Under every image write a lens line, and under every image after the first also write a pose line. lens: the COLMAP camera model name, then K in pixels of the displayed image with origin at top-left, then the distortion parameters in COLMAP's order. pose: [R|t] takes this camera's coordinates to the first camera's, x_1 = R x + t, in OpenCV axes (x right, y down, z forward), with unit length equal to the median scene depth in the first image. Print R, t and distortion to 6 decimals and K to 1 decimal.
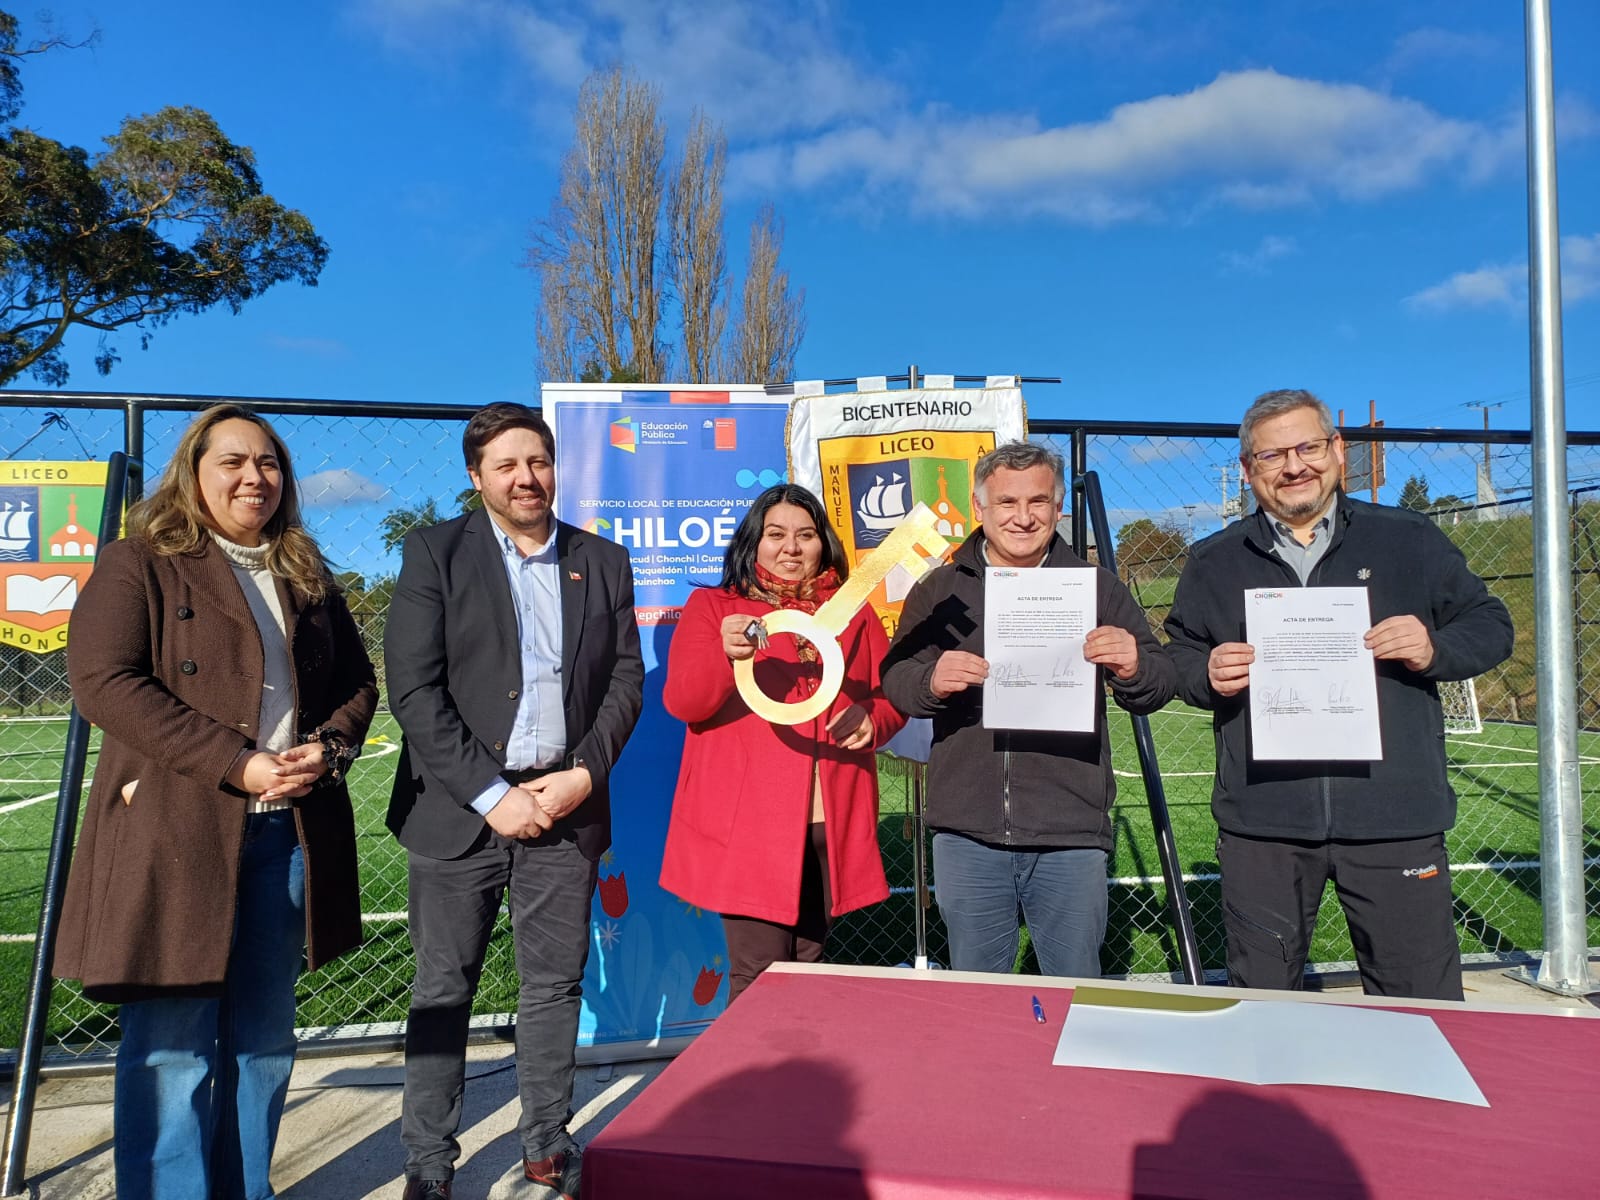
lens RADIAL K [[1143.8, 0, 800.0], [0, 1143.8, 600.0], [0, 0, 1]] dist [0.071564, -0.050466]
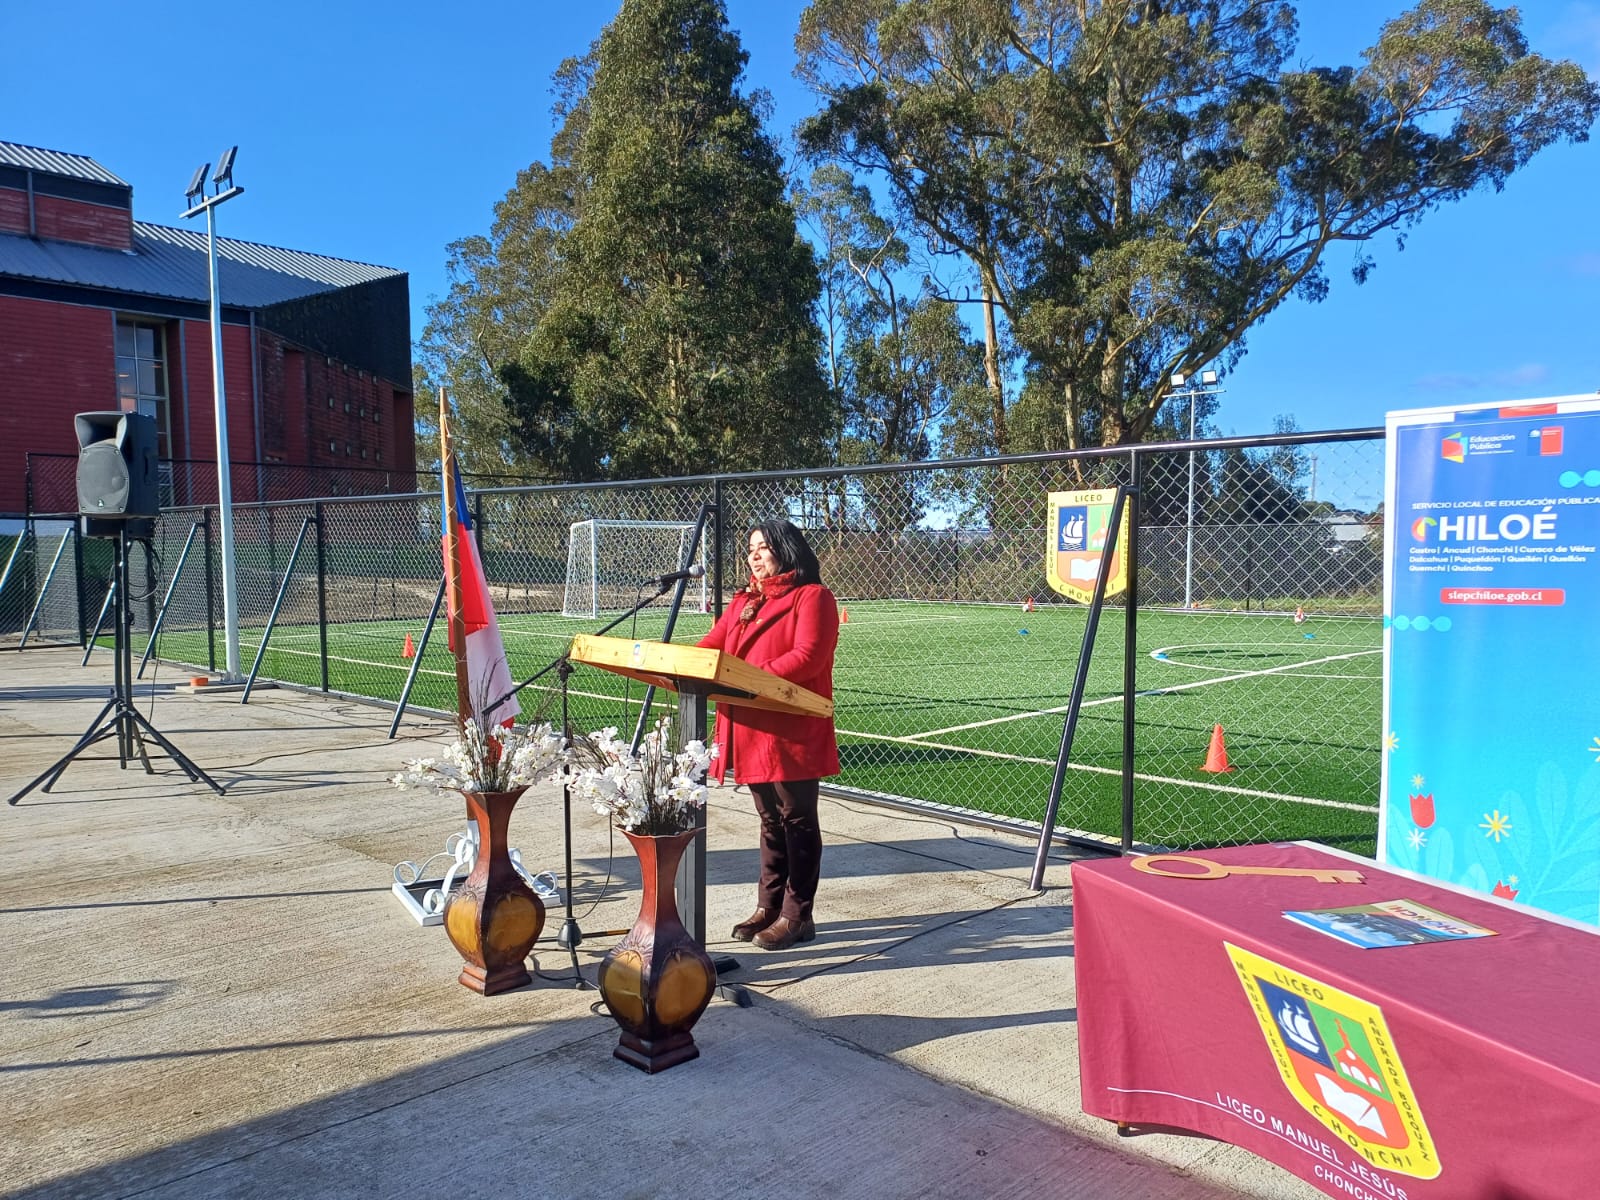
lens RADIAL K [[1193.6, 0, 824.0], [0, 1193.6, 632.9], [0, 0, 1]] dist [0.104176, -0.104565]
pose [[0.568403, 0.085426, -0.818304, 0.054591], [0.009896, 0.993813, 0.110622, -0.009775], [0.822691, -0.070976, 0.564041, -0.030622]]
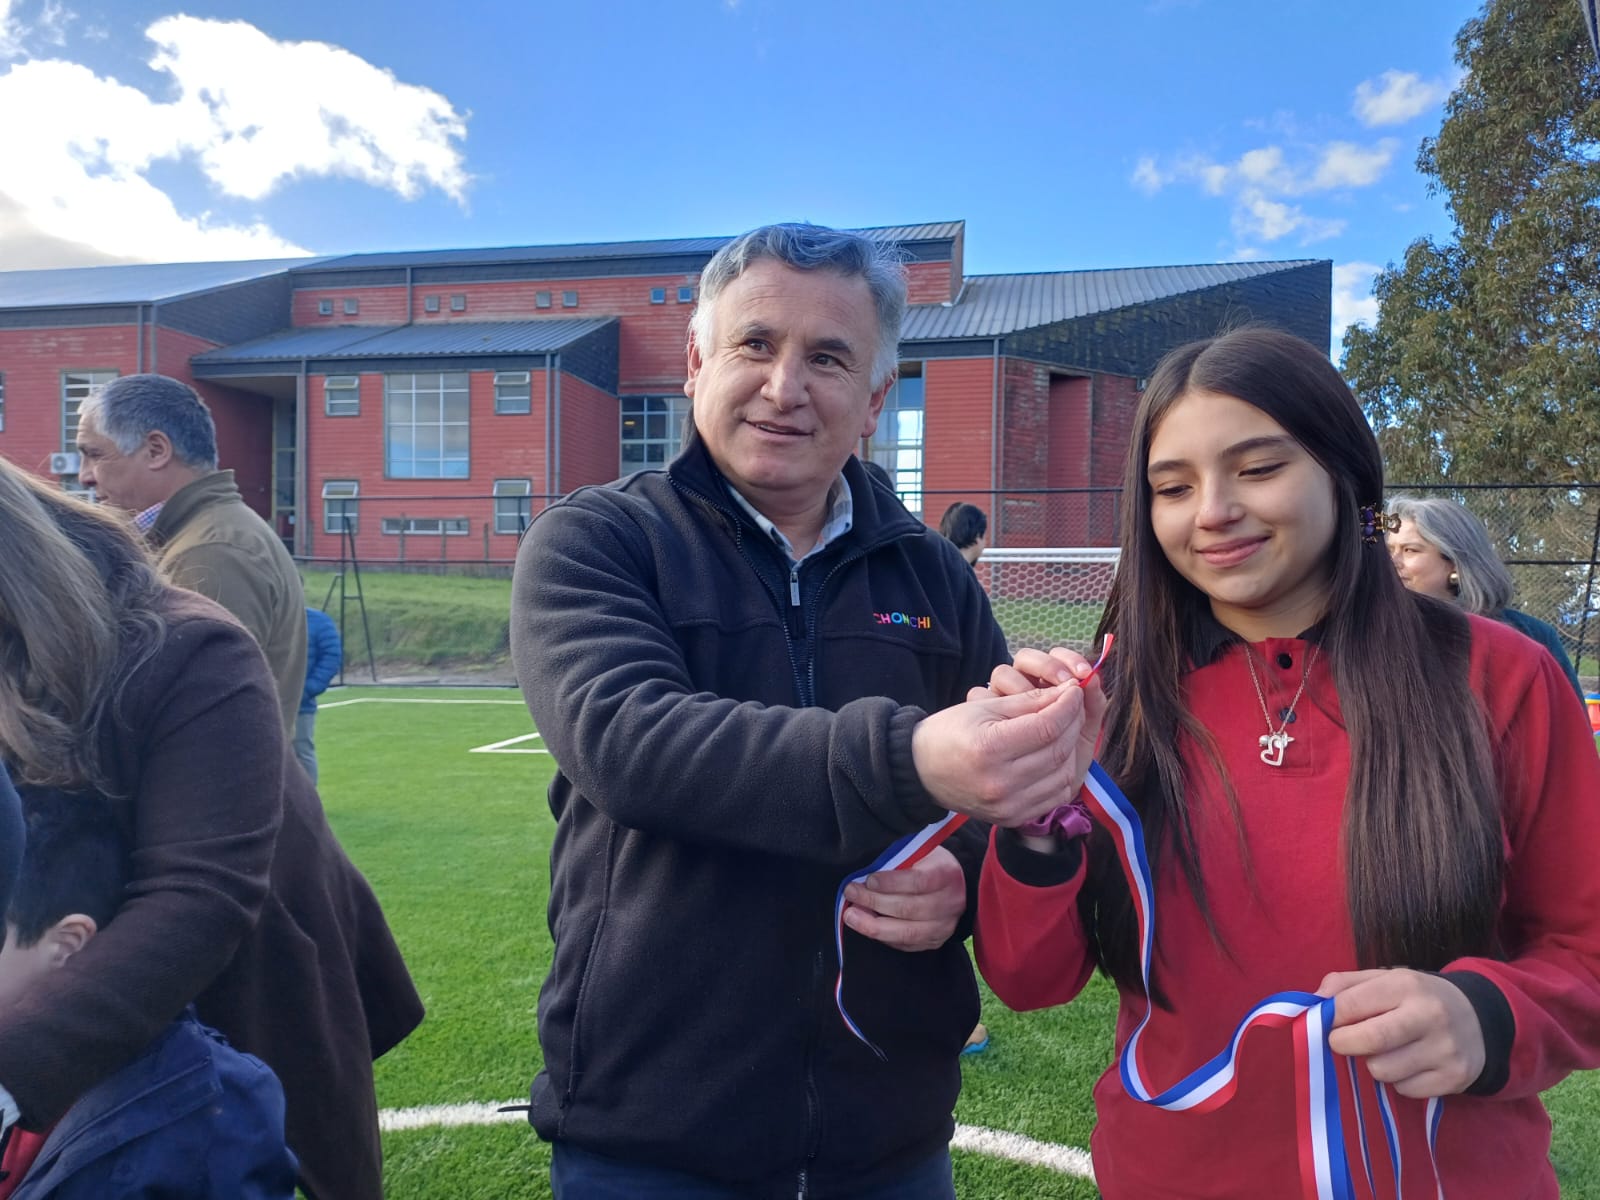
lens RADIAL K [[1189.1, 0, 814.4], [0, 1189.1, 618.9], [0, 0, 1]] dist [0.112843, -0.128383]
pose [[-0.411495, 0.032932, -0.910817, -0.128642], [0.024093, 0.999391, 0.025249, 0.006510], [0.911094, -0.011555, -0.412038, 0.286805]]
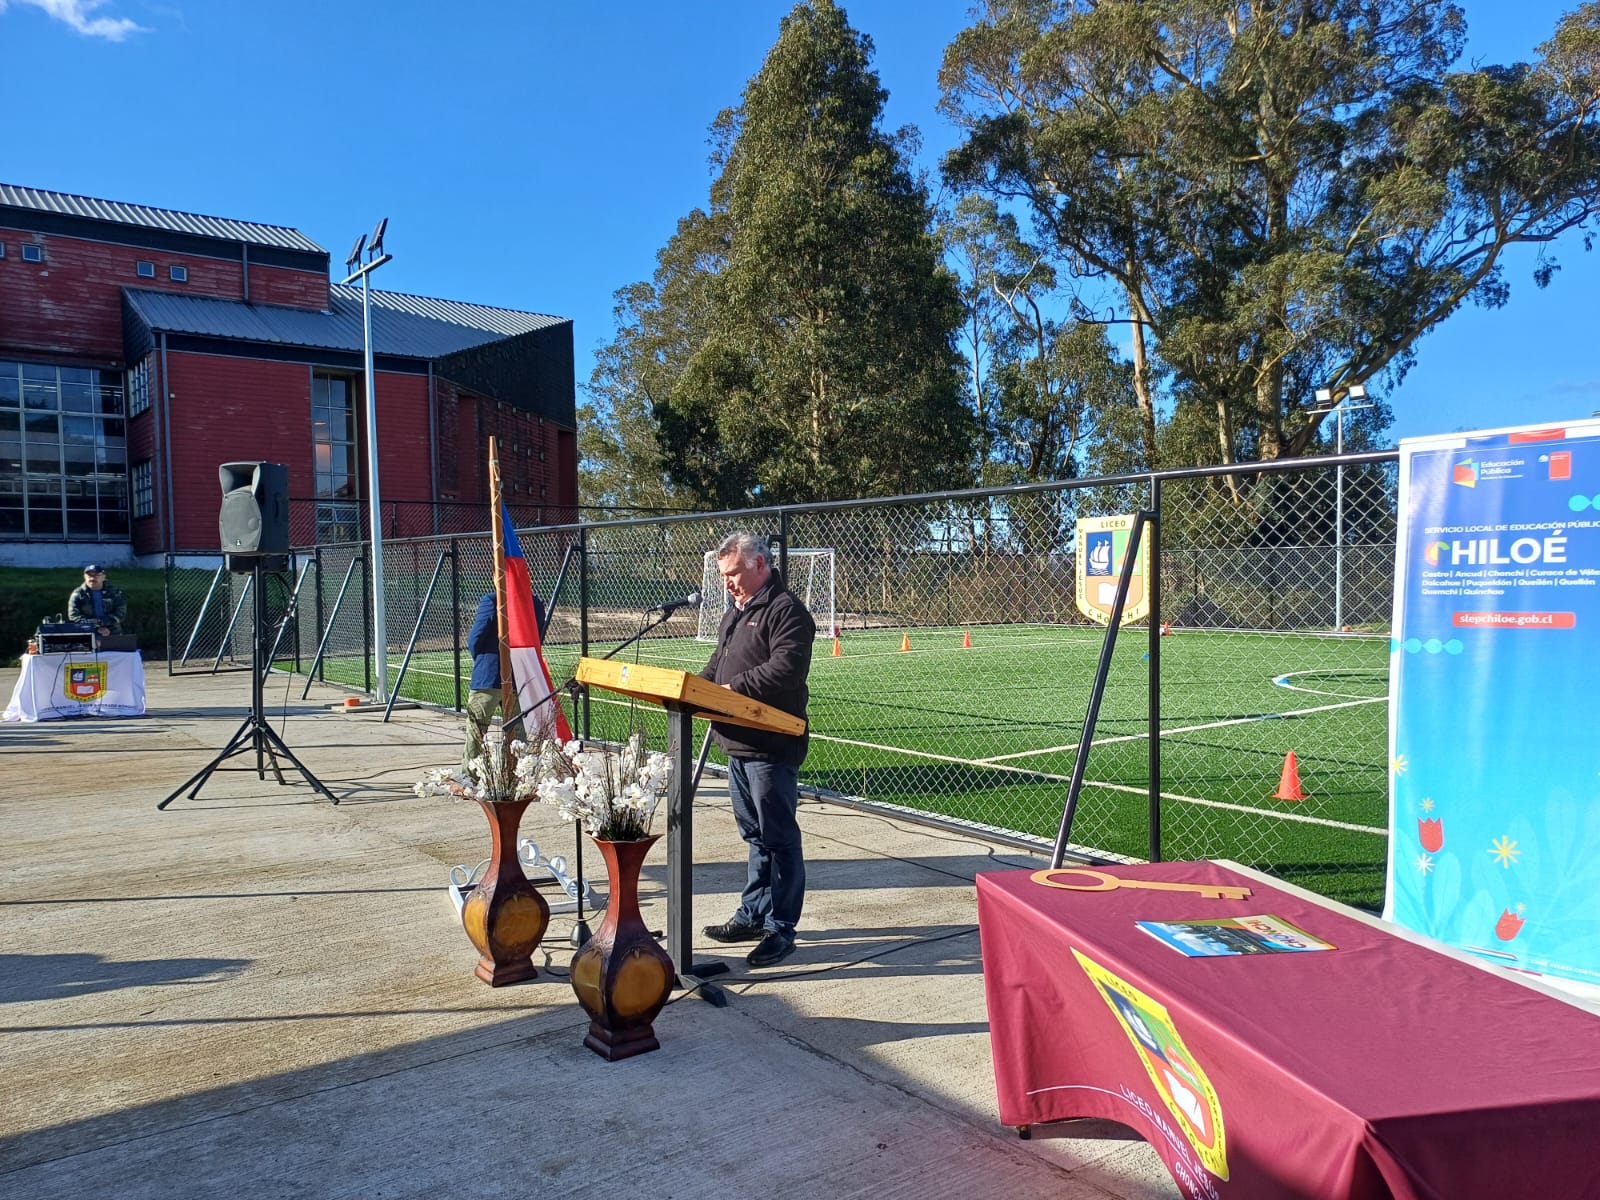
lens RADIAL K [[1189.1, 0, 814.4], [0, 1189.1, 618.9], [0, 0, 1]] dist [0.112843, -0.128383]
pose [[0.445386, 0.056549, -0.893551, 0.069467], [0.025835, 0.996776, 0.075959, -0.010164], [0.894966, -0.056916, 0.442489, -0.019181]]
